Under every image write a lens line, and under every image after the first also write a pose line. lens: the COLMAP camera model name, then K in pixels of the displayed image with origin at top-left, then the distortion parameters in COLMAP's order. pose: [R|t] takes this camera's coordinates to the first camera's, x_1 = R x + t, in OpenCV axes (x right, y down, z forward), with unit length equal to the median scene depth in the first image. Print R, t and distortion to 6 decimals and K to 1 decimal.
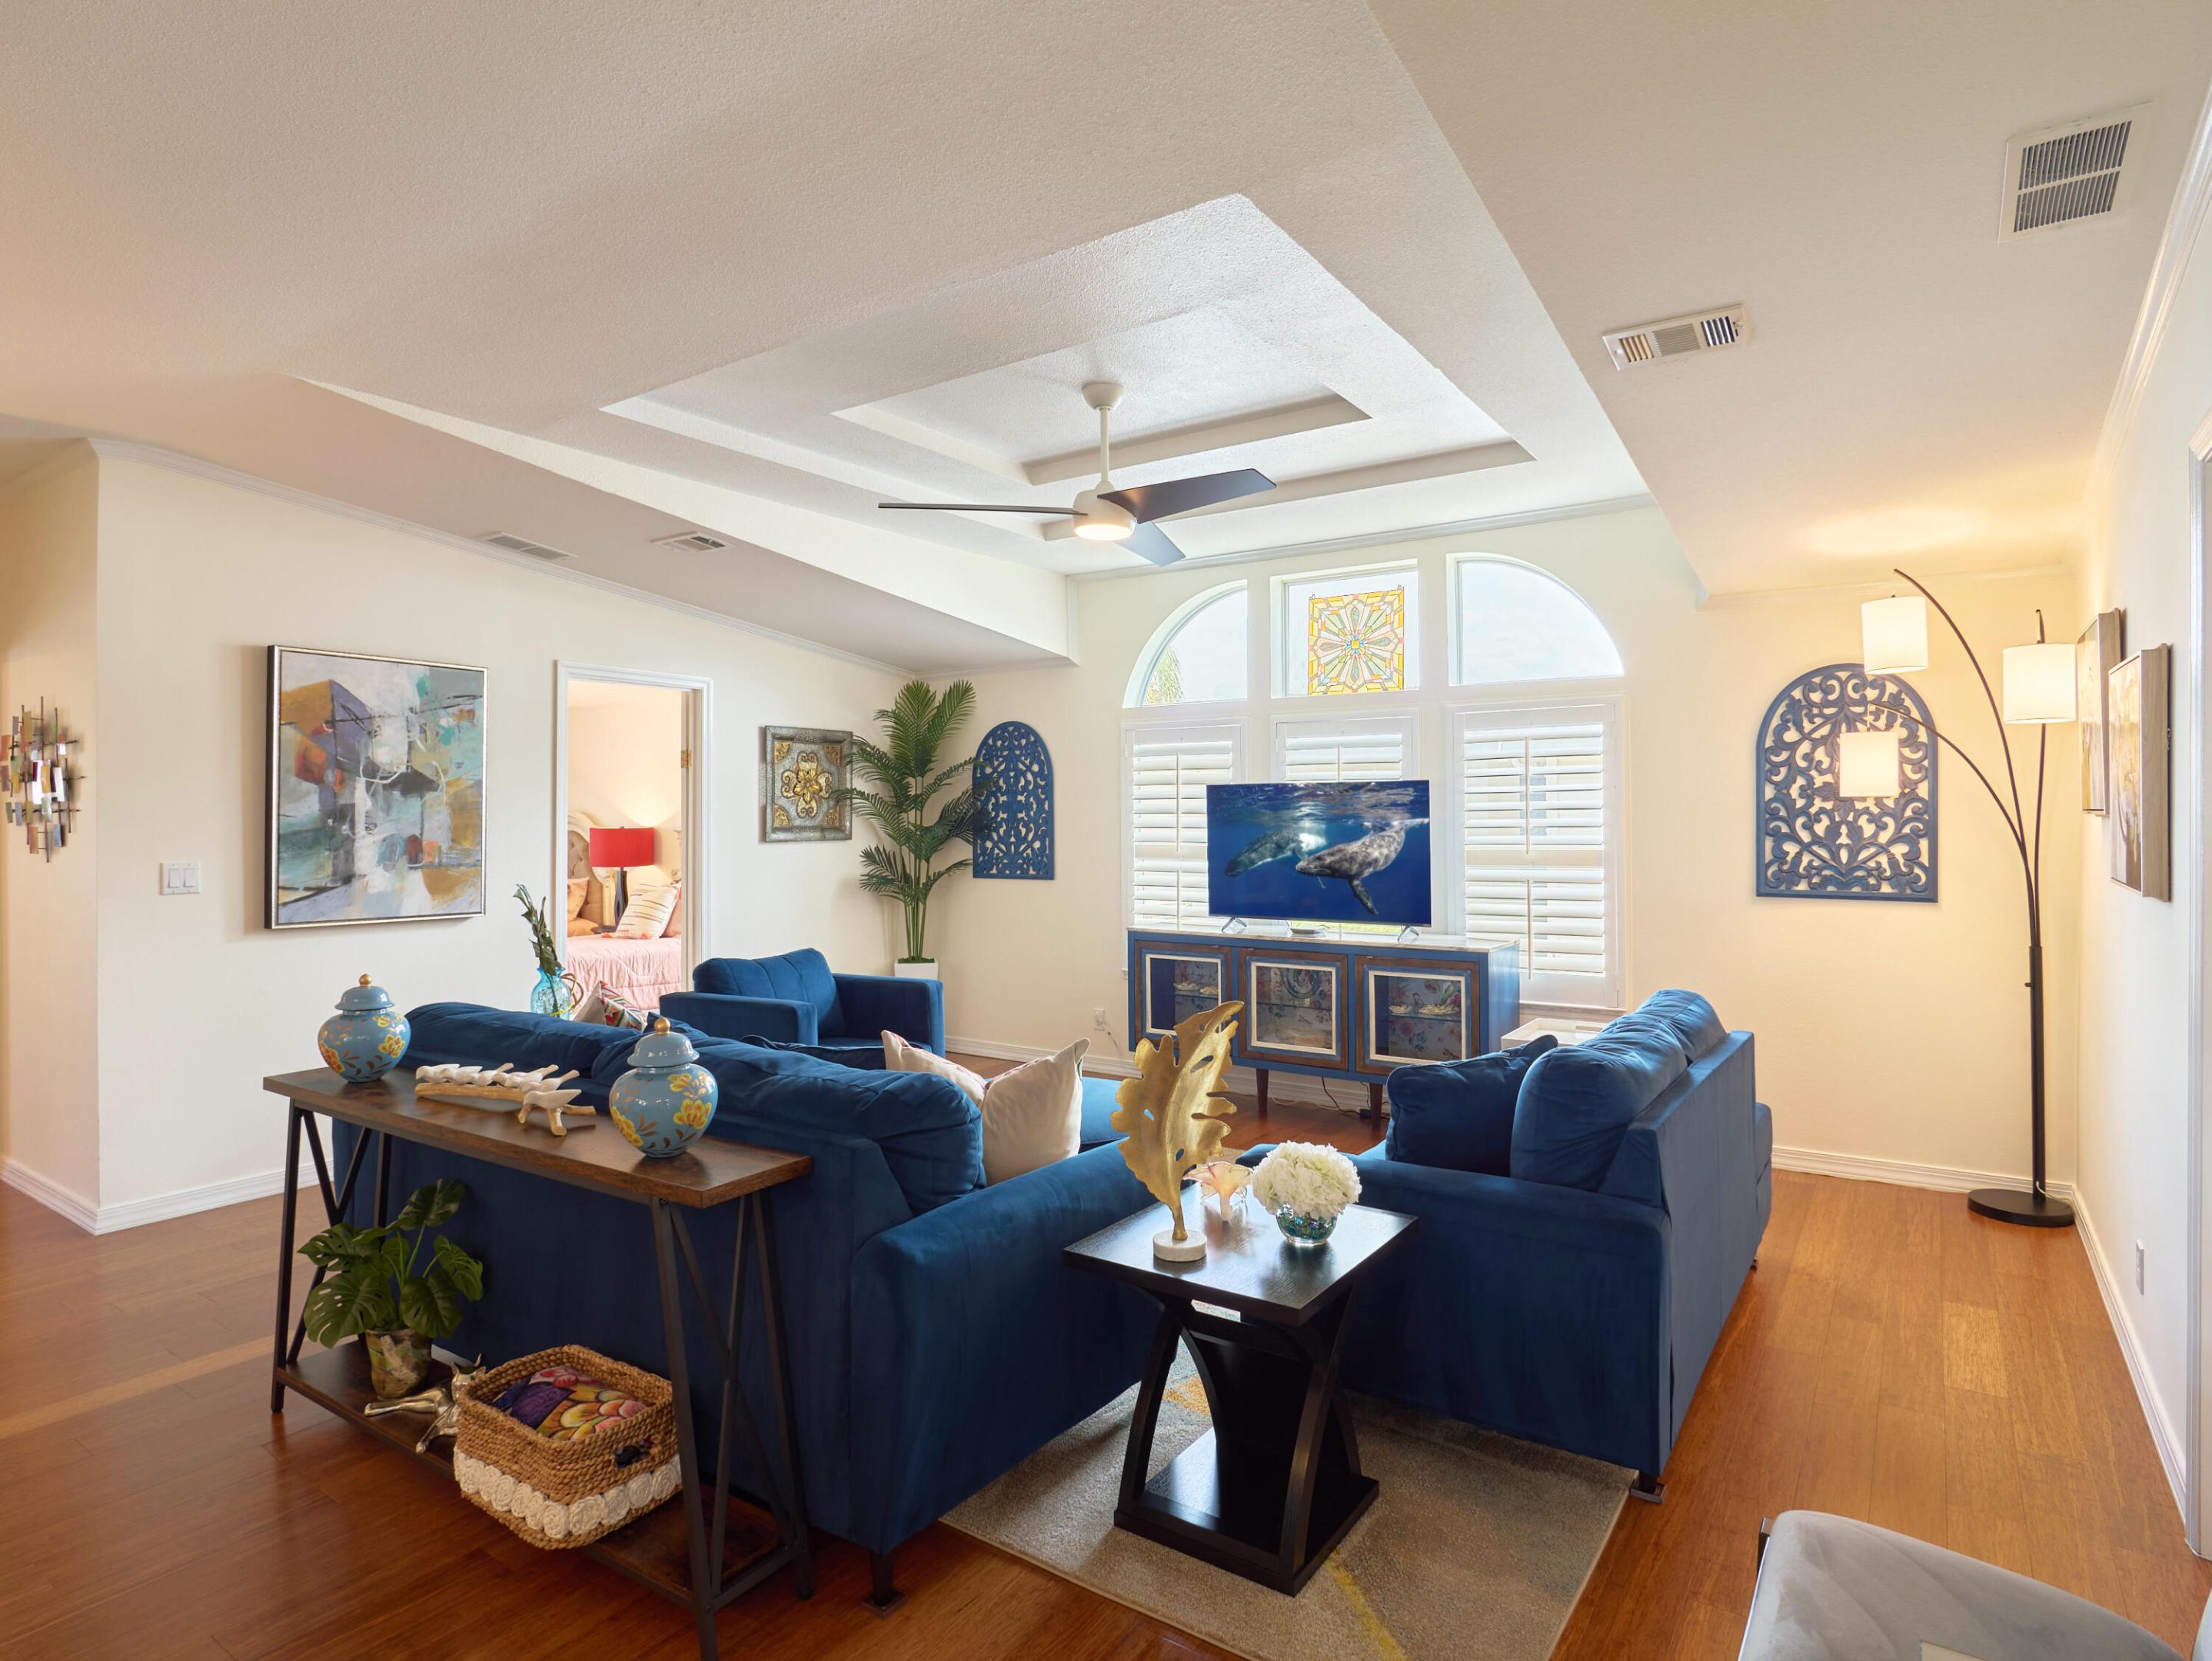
lens RADIAL K [[1199.9, 0, 1110.9], [0, 1199.9, 808.7], [0, 0, 1]] dist [-0.019005, 0.001067]
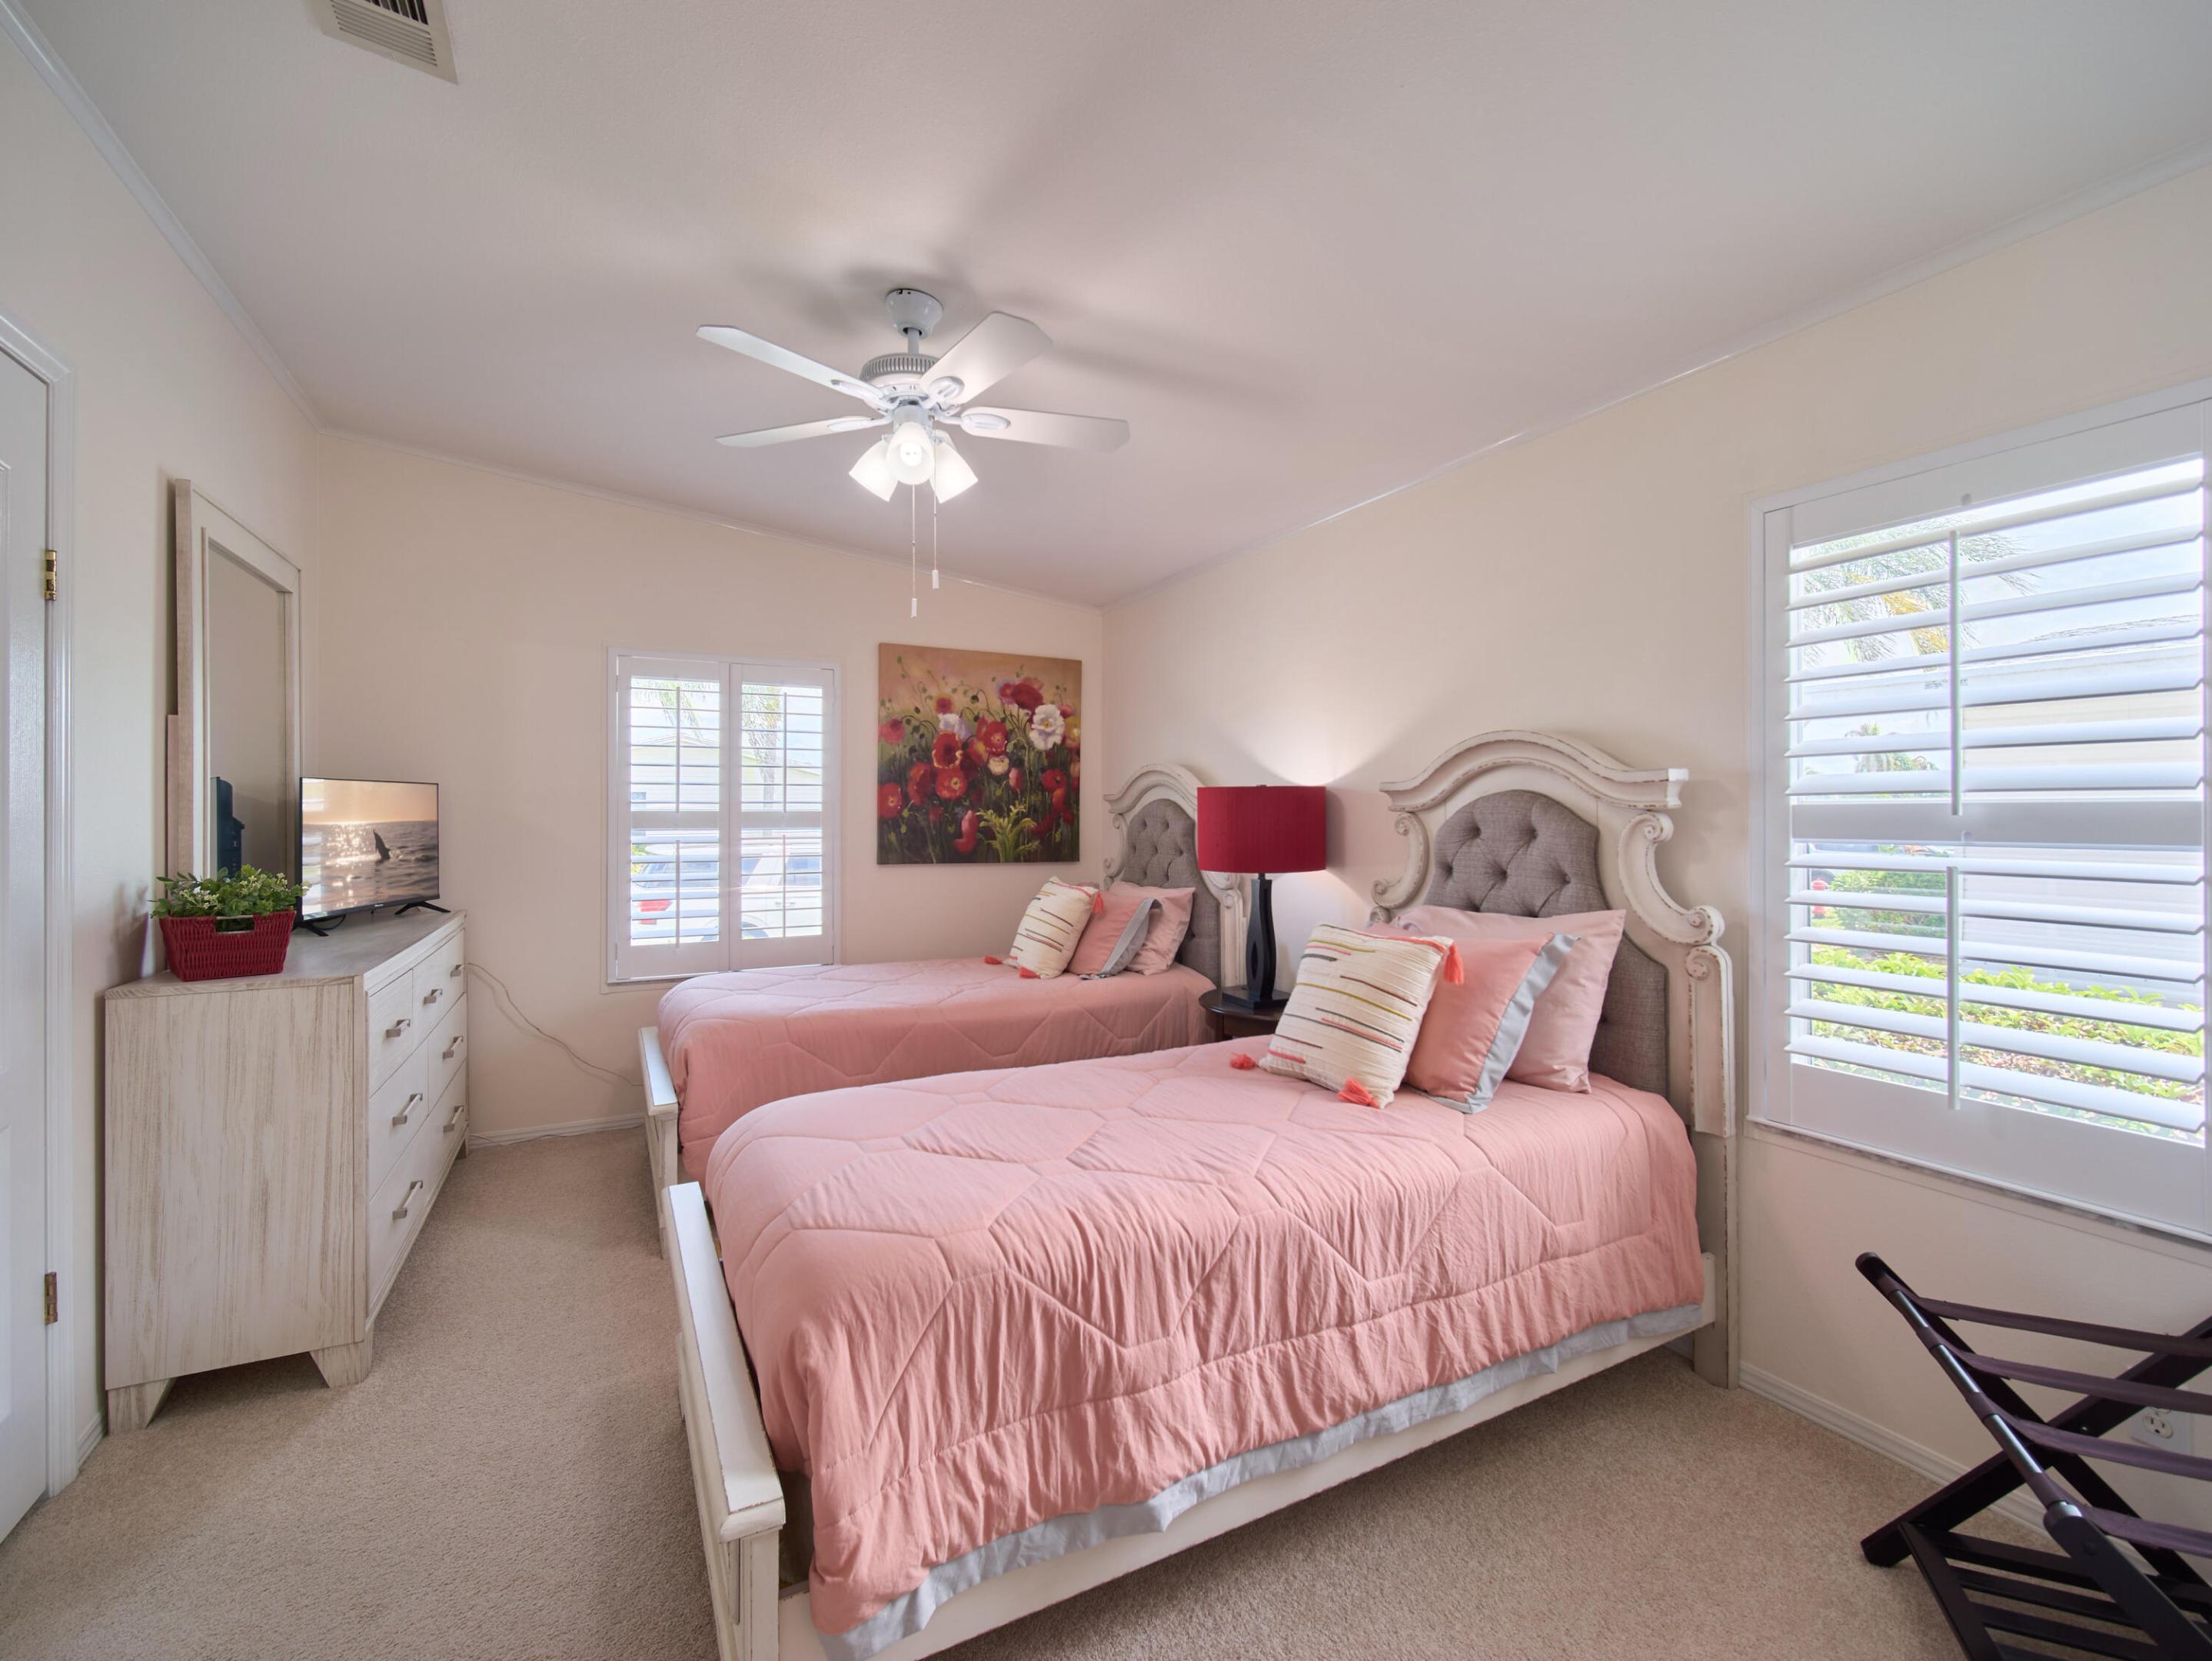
lens RADIAL K [[979.6, 0, 1106.0], [0, 979.6, 830.5], [0, 0, 1]] dist [-0.018886, -0.000736]
pose [[0.880437, 0.014147, -0.473952, -0.486692], [-0.003923, 0.999738, 0.022554, 0.042113], [0.474147, -0.017998, 0.880262, 1.097782]]
